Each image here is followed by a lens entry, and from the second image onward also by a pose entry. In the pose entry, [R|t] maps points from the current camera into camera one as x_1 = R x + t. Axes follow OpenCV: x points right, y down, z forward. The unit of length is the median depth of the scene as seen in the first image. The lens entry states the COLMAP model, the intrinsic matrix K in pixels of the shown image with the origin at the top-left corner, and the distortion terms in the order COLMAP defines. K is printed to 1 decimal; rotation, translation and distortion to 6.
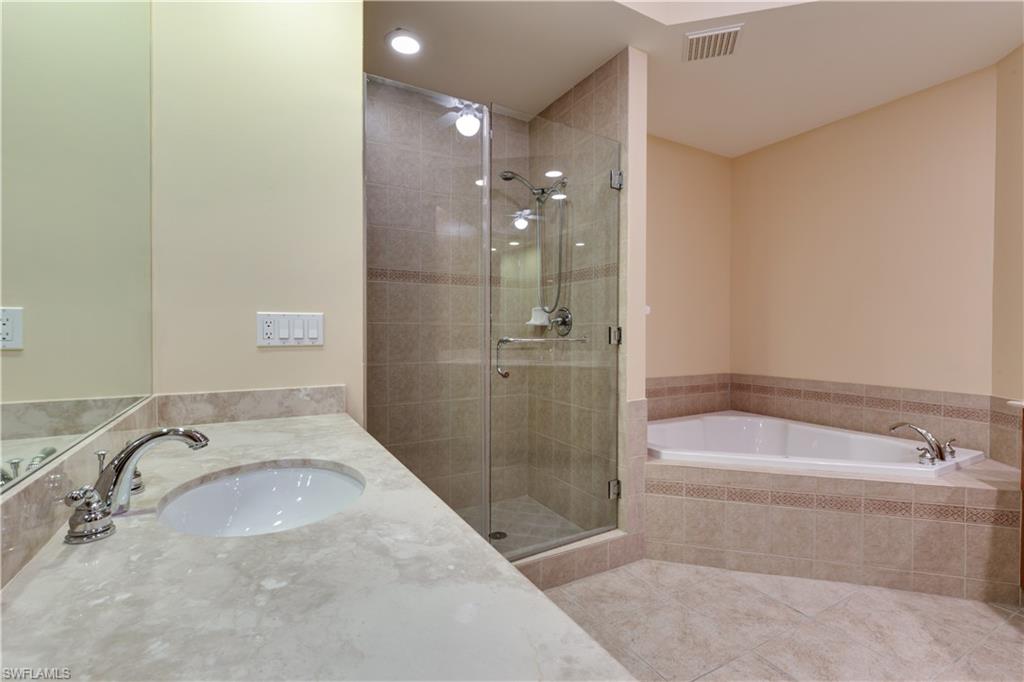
lens RADIAL K [[462.8, 0, 515.5], [0, 462.8, 335.5], [0, 0, 1]] dist [-0.001908, 0.000680]
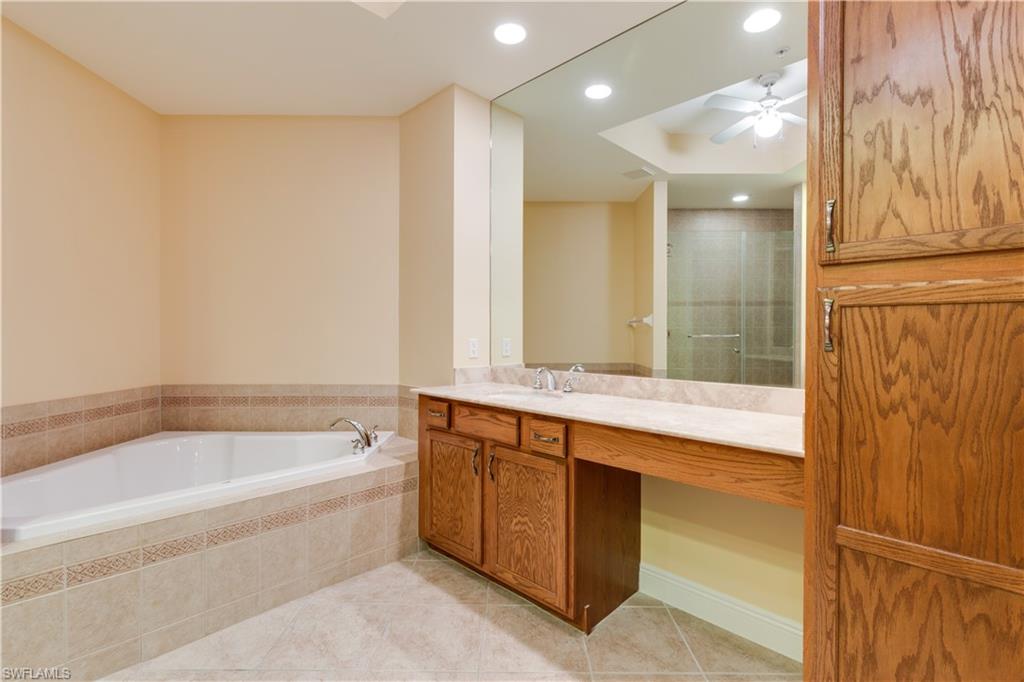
lens RADIAL K [[462.8, 0, 515.5], [0, 462.8, 335.5], [0, 0, 1]] dist [-0.001908, 0.000680]
pose [[0.484570, -0.004931, 0.874739, 0.108036], [0.007090, 0.999973, 0.001710, -0.000853], [-0.874724, 0.005374, 0.484592, 0.136771]]
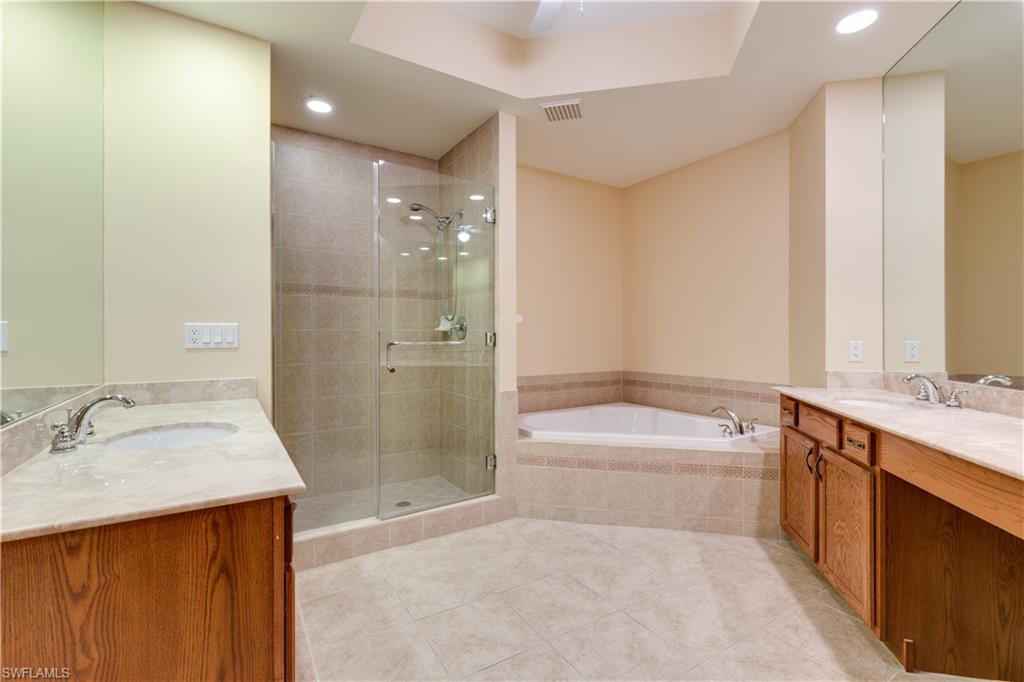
lens RADIAL K [[462.8, 0, 515.5], [0, 462.8, 335.5], [0, 0, 1]] dist [-0.001908, 0.000680]
pose [[0.998654, -0.004402, 0.051670, 0.220332], [0.004845, 0.999952, -0.008463, 0.000516], [-0.051631, 0.008702, 0.998628, -0.262748]]
